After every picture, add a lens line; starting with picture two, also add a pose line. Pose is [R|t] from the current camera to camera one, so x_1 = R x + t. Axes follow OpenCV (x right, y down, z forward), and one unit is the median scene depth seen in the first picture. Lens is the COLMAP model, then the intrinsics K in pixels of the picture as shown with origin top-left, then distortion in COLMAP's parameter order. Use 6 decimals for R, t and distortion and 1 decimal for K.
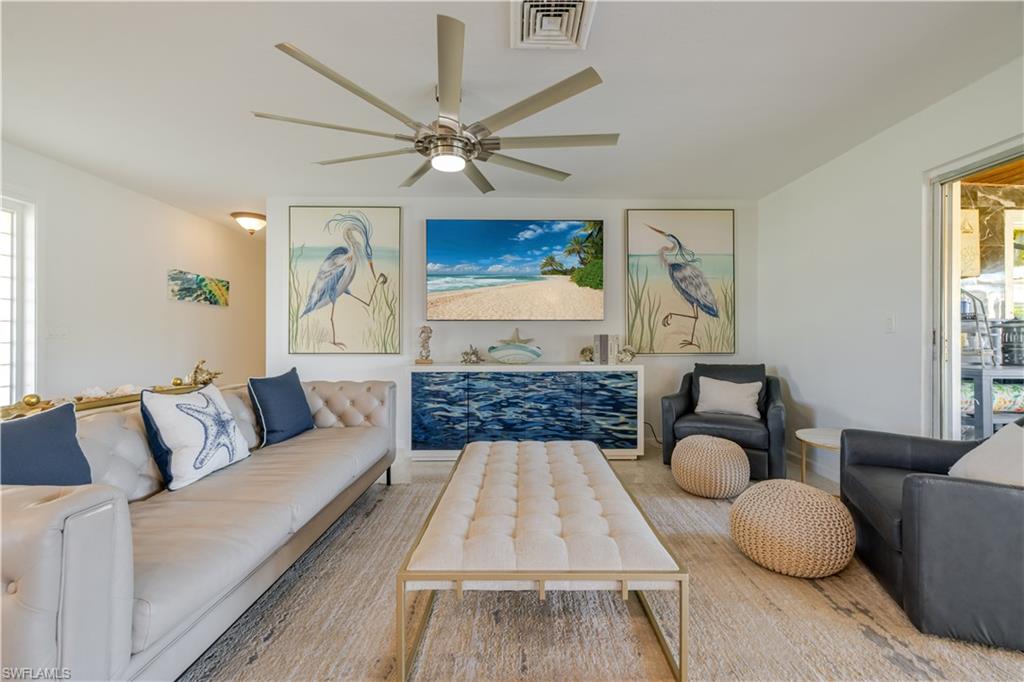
lens RADIAL K [[432.5, 0, 526.2], [0, 432.5, 338.0], [0, 0, 1]] dist [-0.004412, 0.000085]
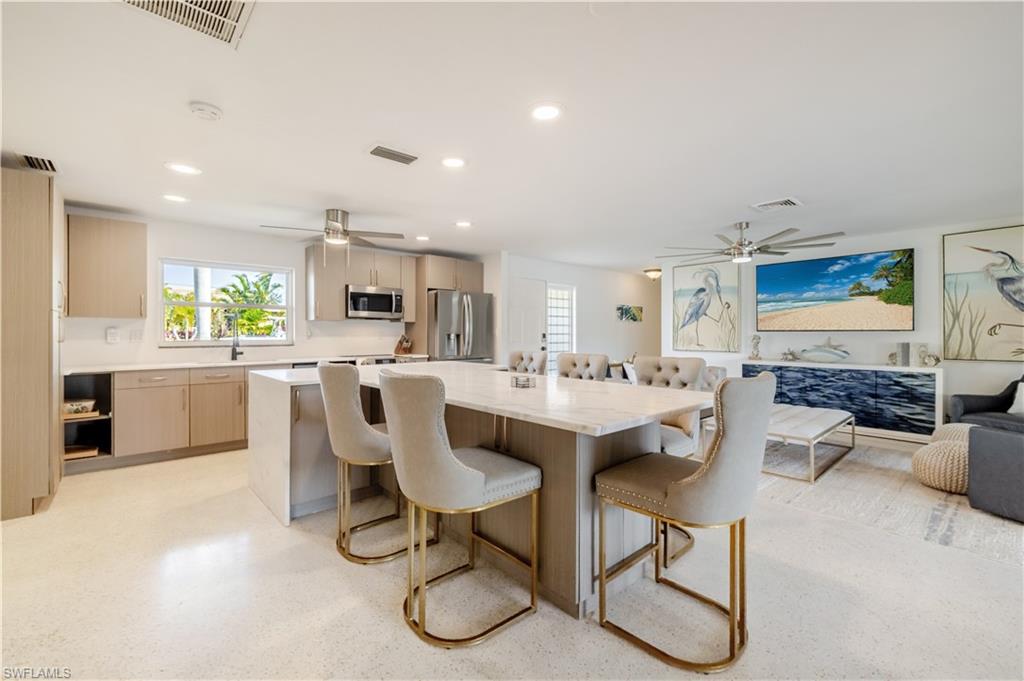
lens RADIAL K [[439.2, 0, 511.9], [0, 439.2, 331.3], [0, 0, 1]] dist [-0.000224, 0.010571]
pose [[0.643115, -0.003316, -0.765762, 0.407292], [0.000002, 0.999991, -0.004328, -0.033643], [0.765769, 0.002782, 0.643109, -0.670321]]
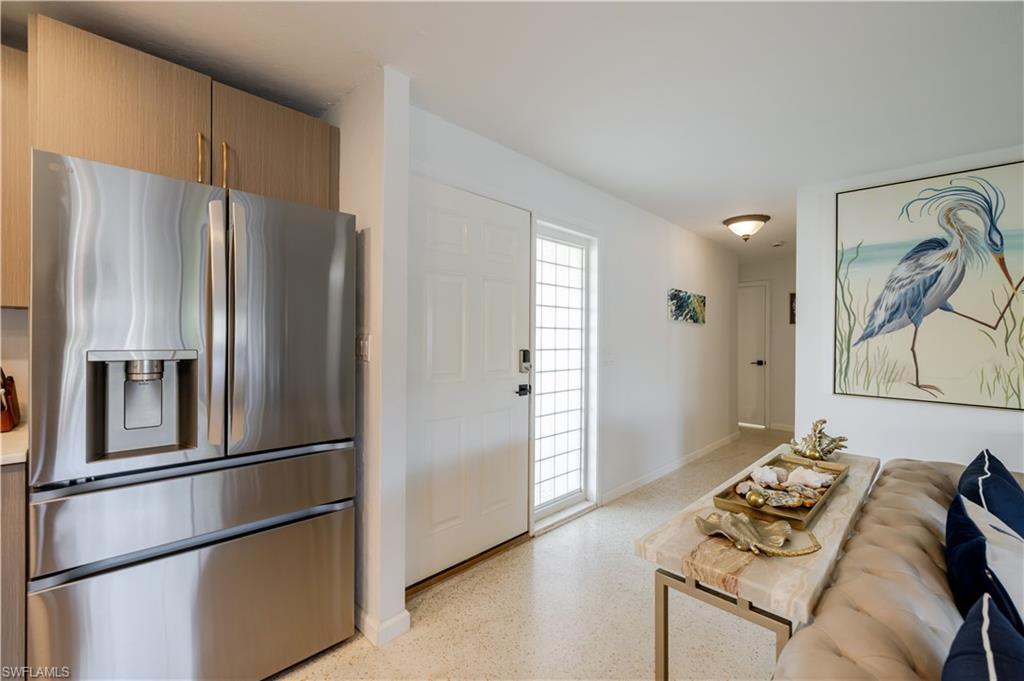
lens RADIAL K [[434.9, 0, 513.6], [0, 434.9, 334.7], [0, 0, 1]] dist [-0.001964, -0.000126]
pose [[0.700343, 0.011228, -0.713718, -0.402870], [-0.015798, 0.999875, 0.000229, -0.055882], [0.713632, 0.011115, 0.700433, 0.088812]]
